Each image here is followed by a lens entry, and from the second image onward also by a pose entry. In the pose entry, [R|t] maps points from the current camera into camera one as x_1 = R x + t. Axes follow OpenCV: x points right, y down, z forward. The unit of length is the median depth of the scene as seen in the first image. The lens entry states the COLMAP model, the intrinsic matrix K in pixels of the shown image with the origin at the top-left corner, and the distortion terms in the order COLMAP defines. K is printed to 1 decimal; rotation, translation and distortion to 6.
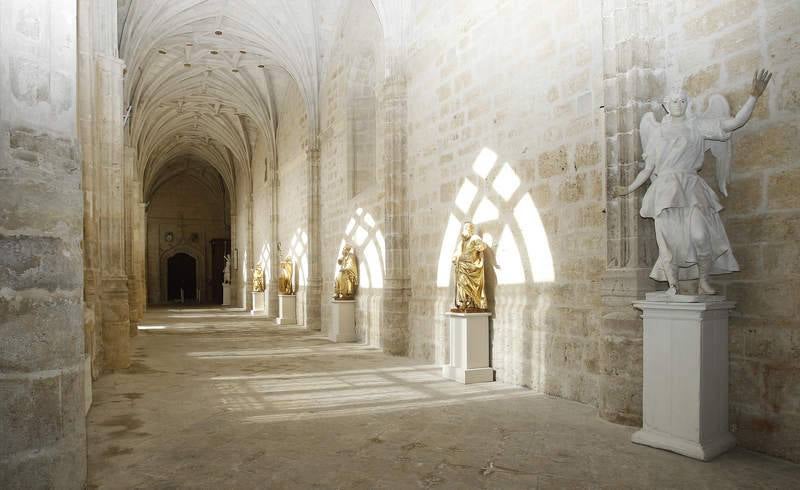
lens RADIAL K [[486.8, 0, 374.6], [0, 486.8, 274.4], [0, 0, 1]] dist [-0.068722, 0.002610]
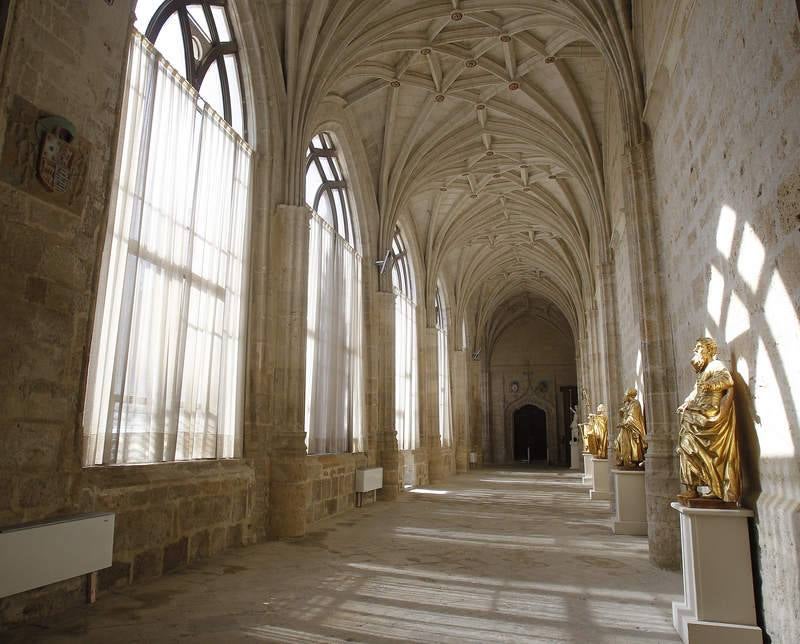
lens RADIAL K [[566.4, 0, 381.1], [0, 566.4, 321.8], [0, 0, 1]] dist [-0.090414, 0.043461]
pose [[0.759695, -0.111453, -0.640658, 0.175339], [-0.012042, 0.982623, -0.185224, -0.002967], [0.650169, 0.148429, 0.745151, 0.154187]]
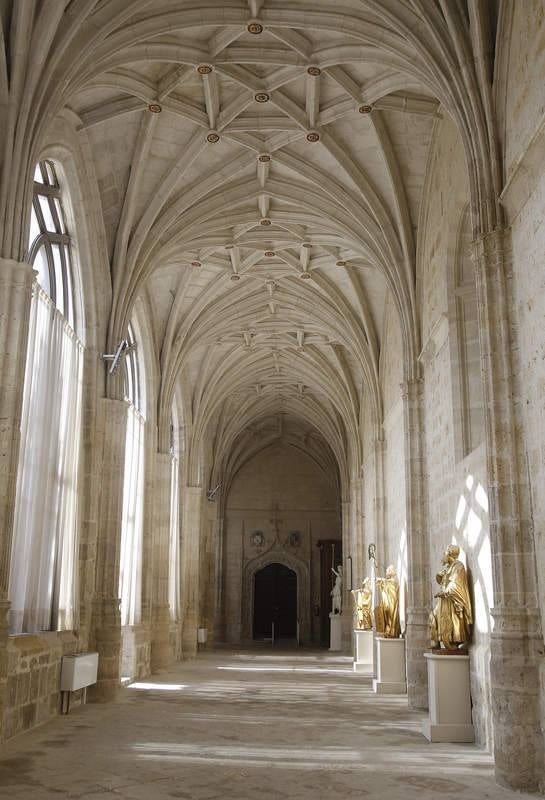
lens RADIAL K [[767.6, 0, 282.2], [0, 767.6, 410.5], [0, 0, 1]] dist [-0.019807, 0.000000]
pose [[0.911222, -0.084802, -0.403092, 0.114126], [-0.013793, 0.971749, -0.235615, -0.004346], [0.411684, 0.220257, 0.884309, 0.142308]]
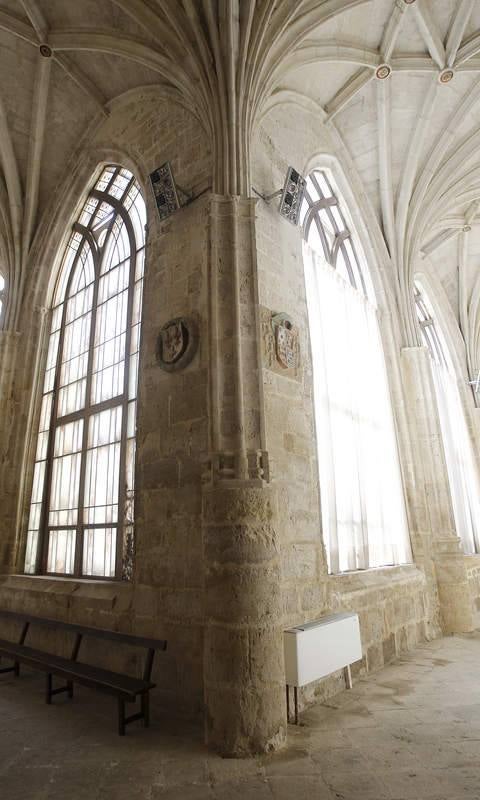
lens RADIAL K [[465.5, 0, 242.4], [0, 465.5, 399.2], [0, 0, 1]] dist [-0.064342, 0.006657]
pose [[0.435494, -0.266210, -0.859928, 0.123184], [0.025986, 0.958592, -0.283594, -0.008813], [0.899816, 0.101158, 0.424379, 0.070582]]
